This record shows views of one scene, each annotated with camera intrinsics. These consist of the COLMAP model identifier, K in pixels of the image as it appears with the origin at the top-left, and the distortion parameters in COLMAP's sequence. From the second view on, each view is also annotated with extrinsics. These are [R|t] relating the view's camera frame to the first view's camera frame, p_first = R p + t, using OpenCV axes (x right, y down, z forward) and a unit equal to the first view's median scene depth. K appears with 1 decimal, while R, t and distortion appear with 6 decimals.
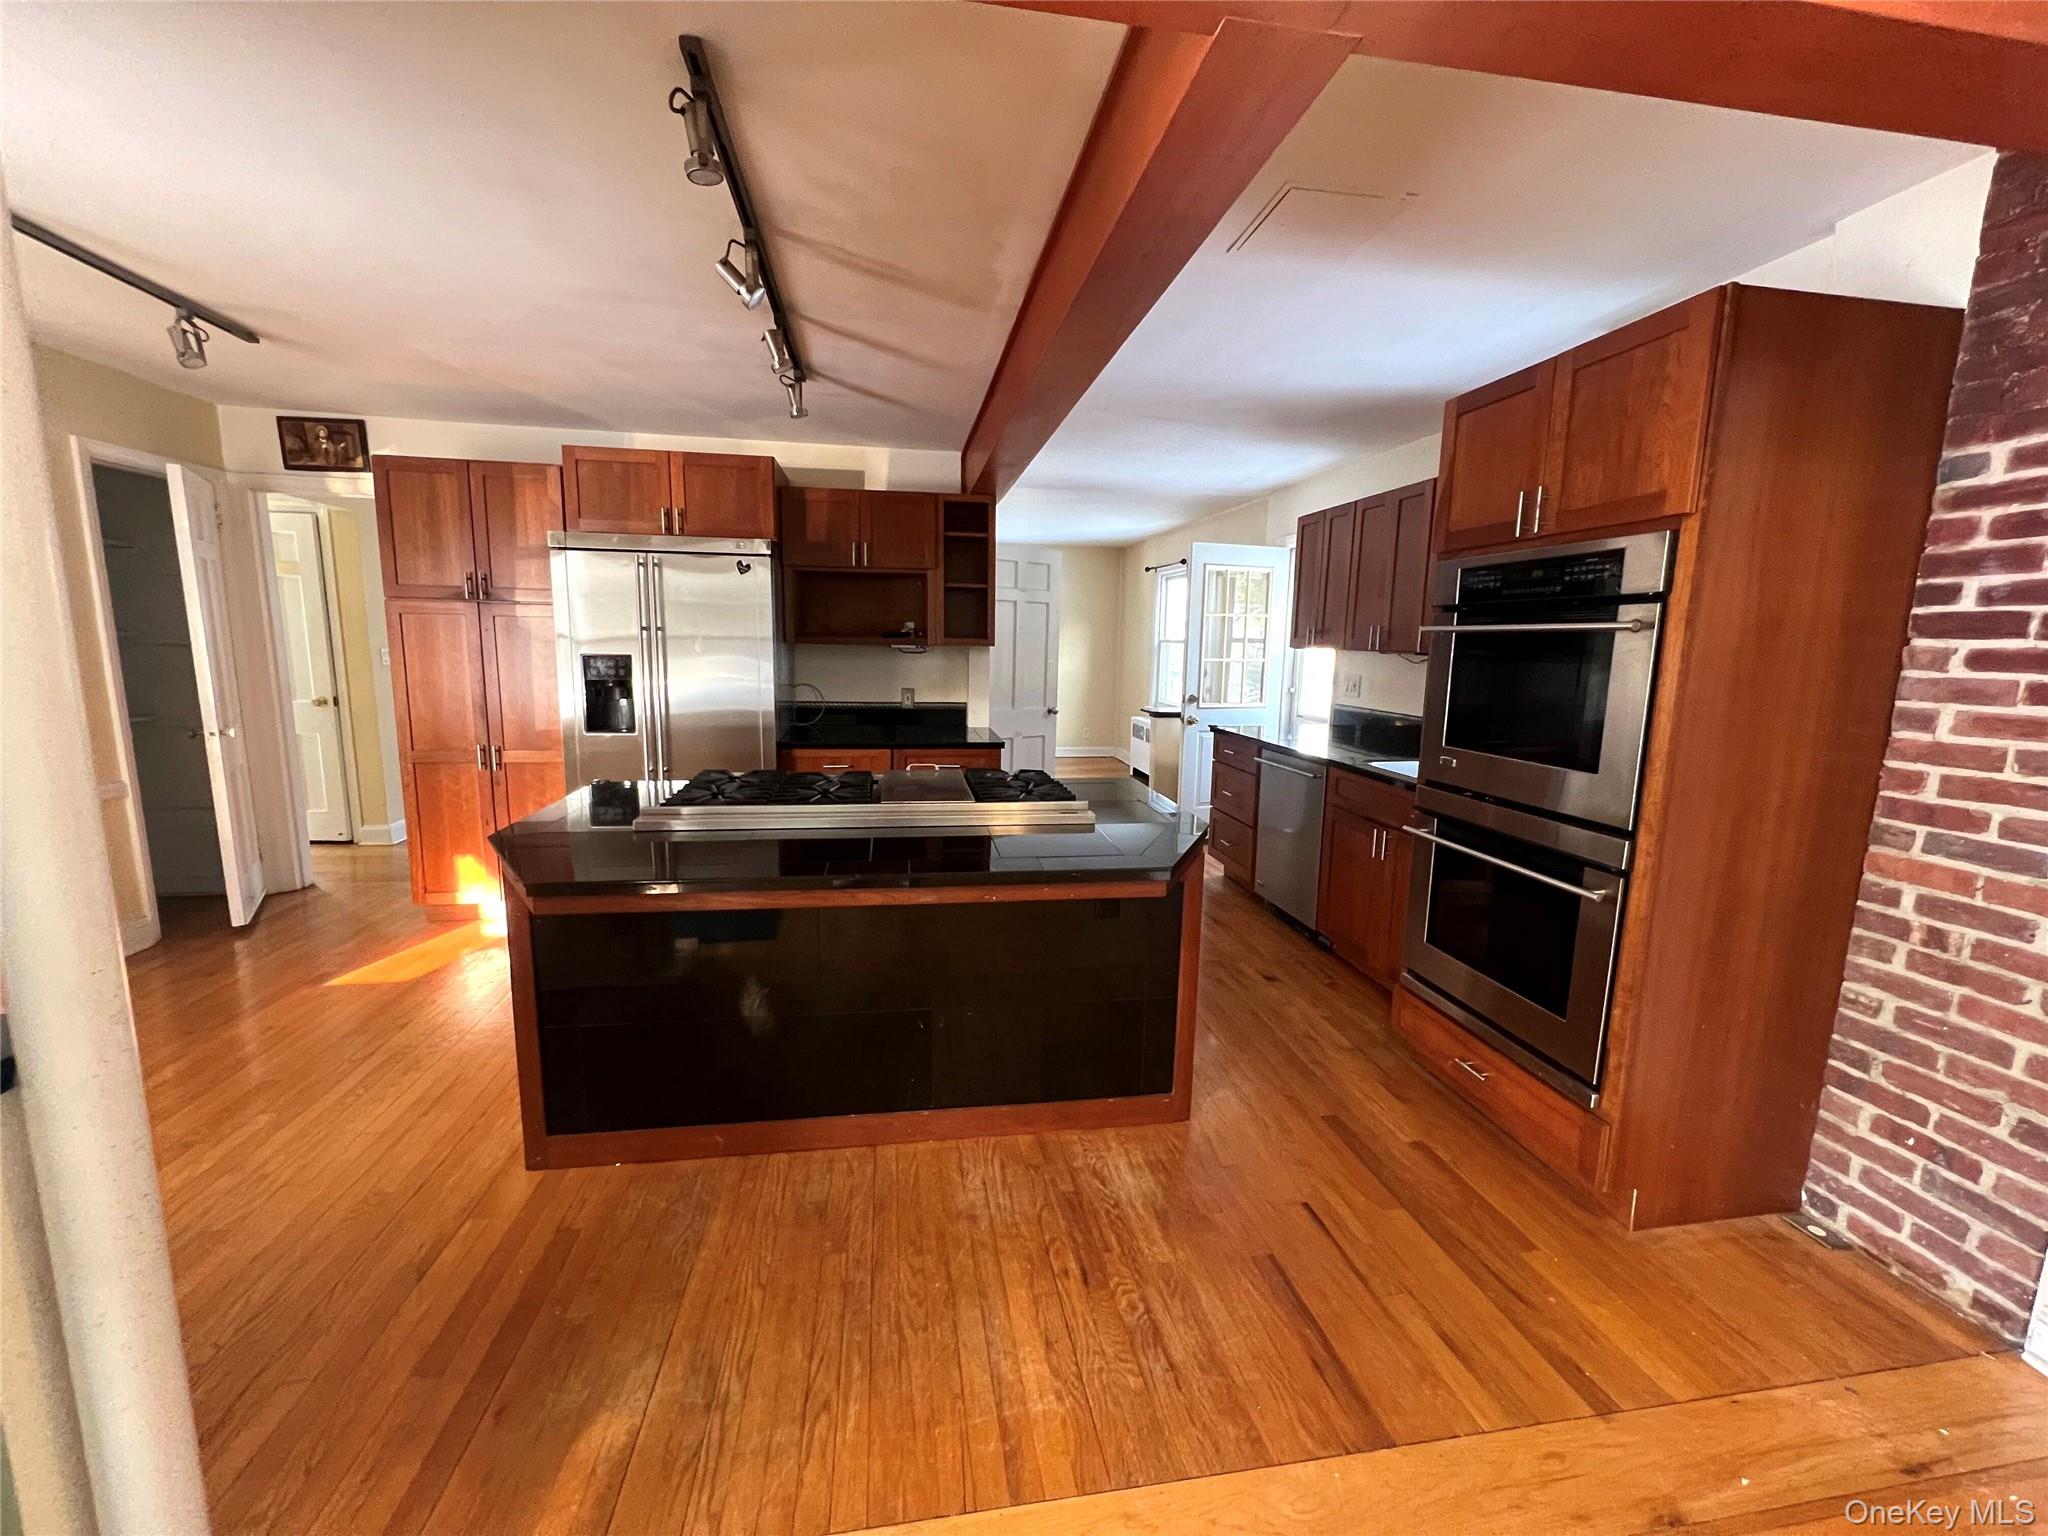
lens RADIAL K [[816.3, 0, 1017.8], [0, 816.3, 770.1], [0, 0, 1]] dist [0.003061, -0.000473]
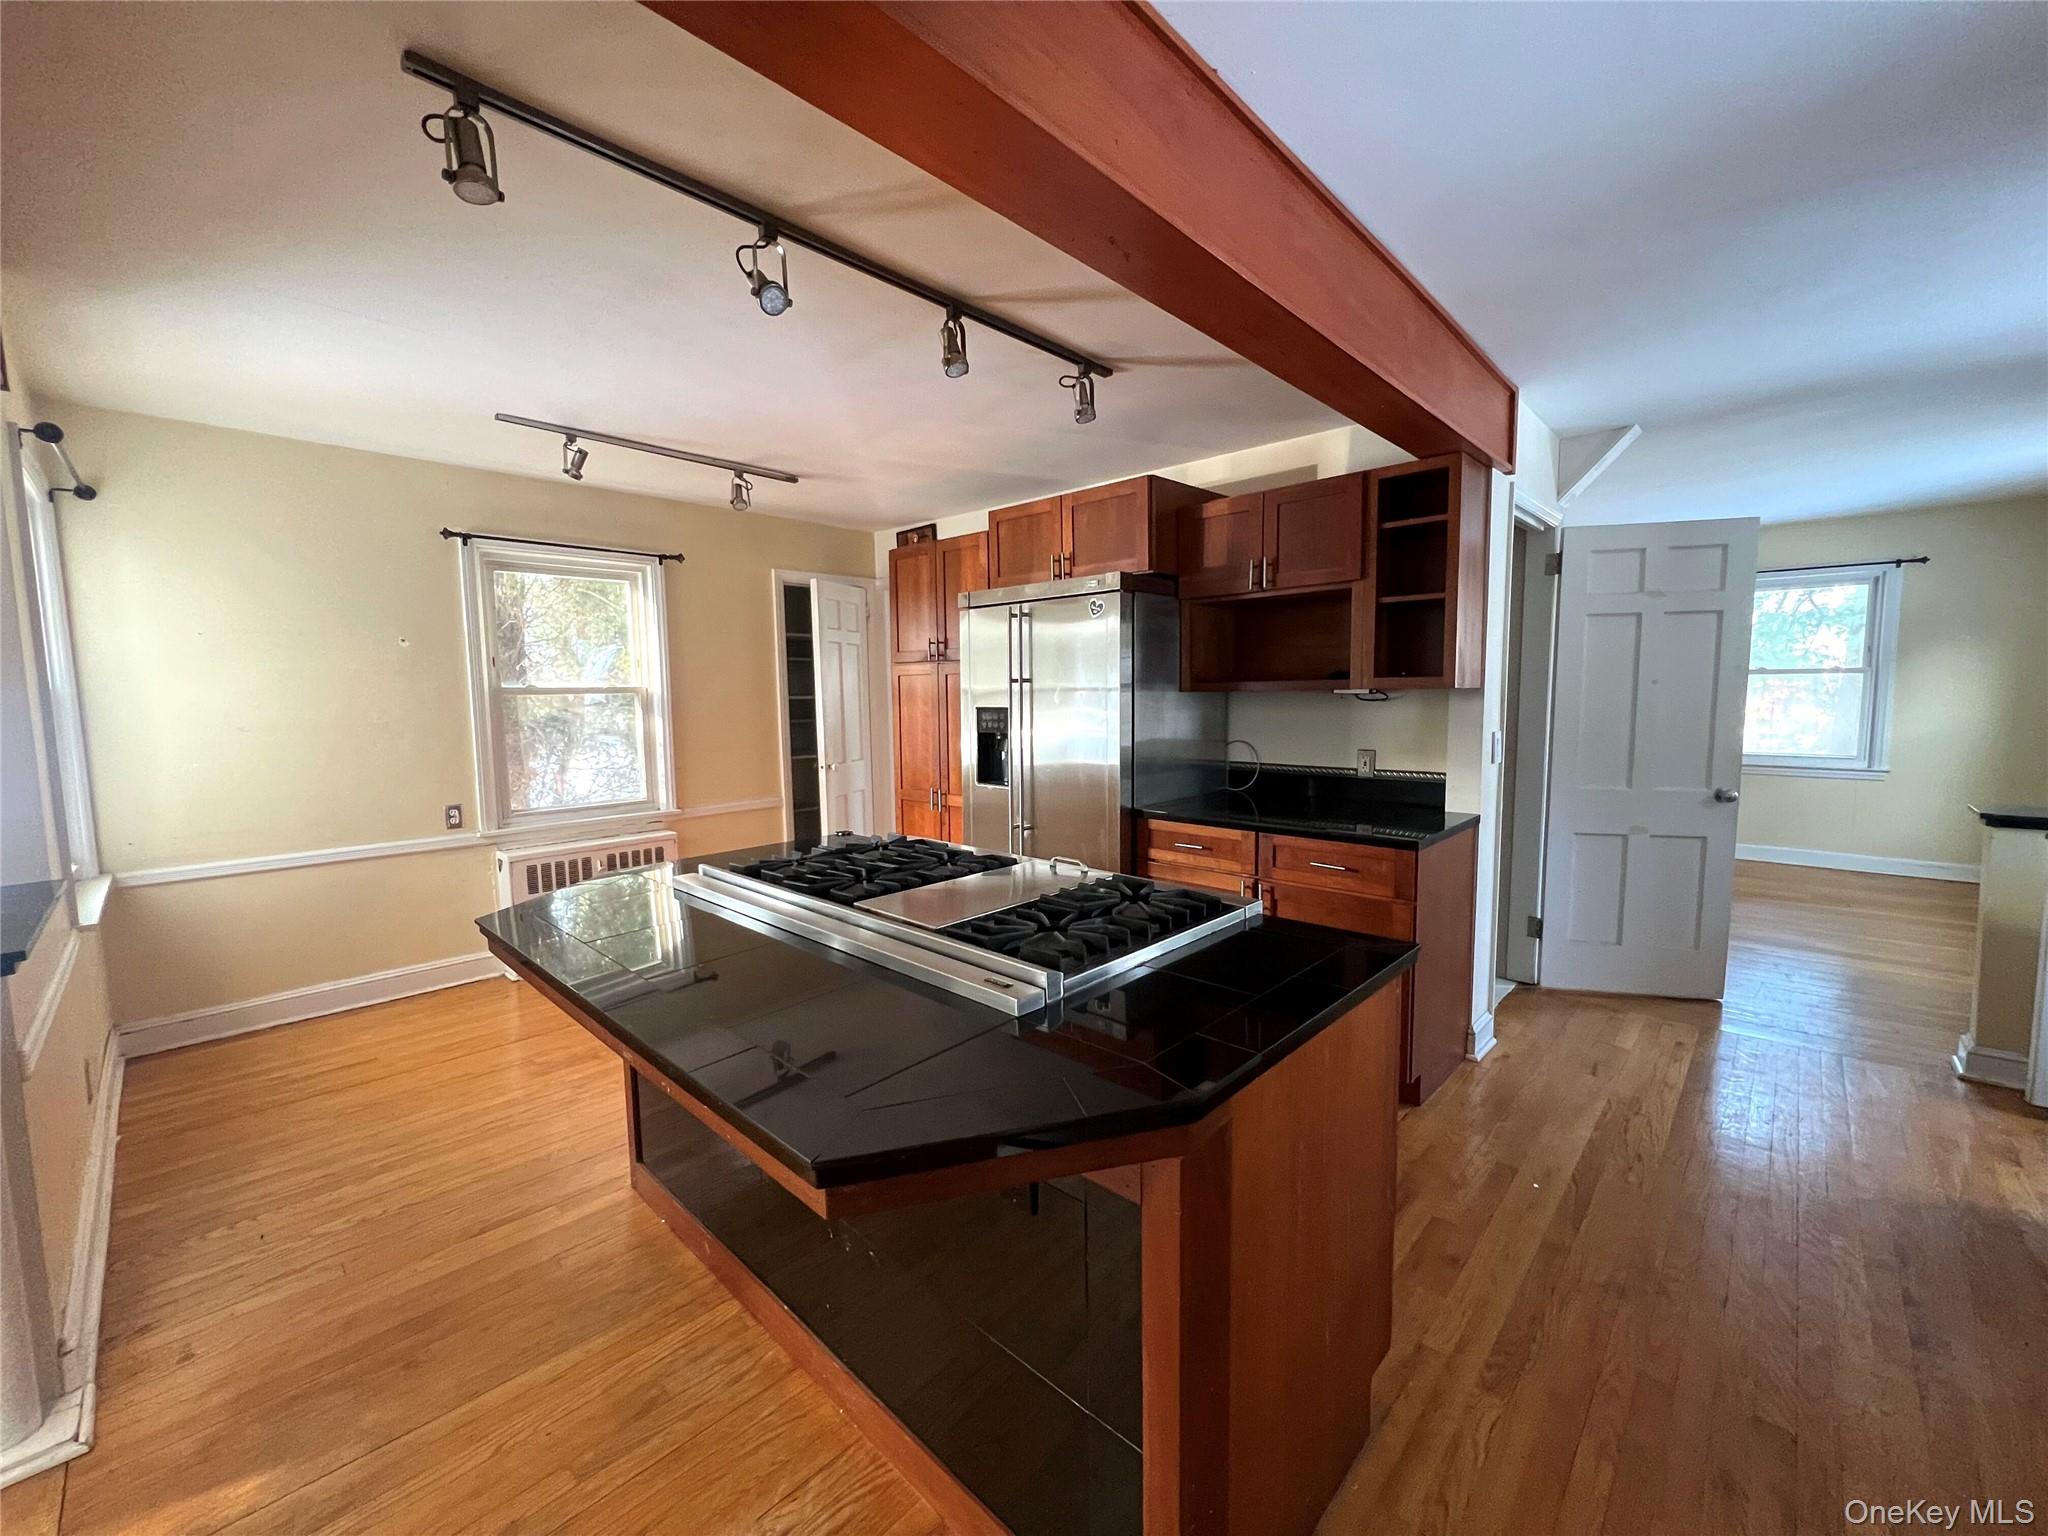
lens RADIAL K [[816.3, 0, 1018.7], [0, 816.3, 775.0], [0, 0, 1]] dist [0.003061, -0.000473]
pose [[0.606263, 0.055528, -0.793324, 0.317647], [-0.099688, 0.994997, -0.006538, -0.054911], [0.788992, 0.083049, 0.608765, 0.412209]]
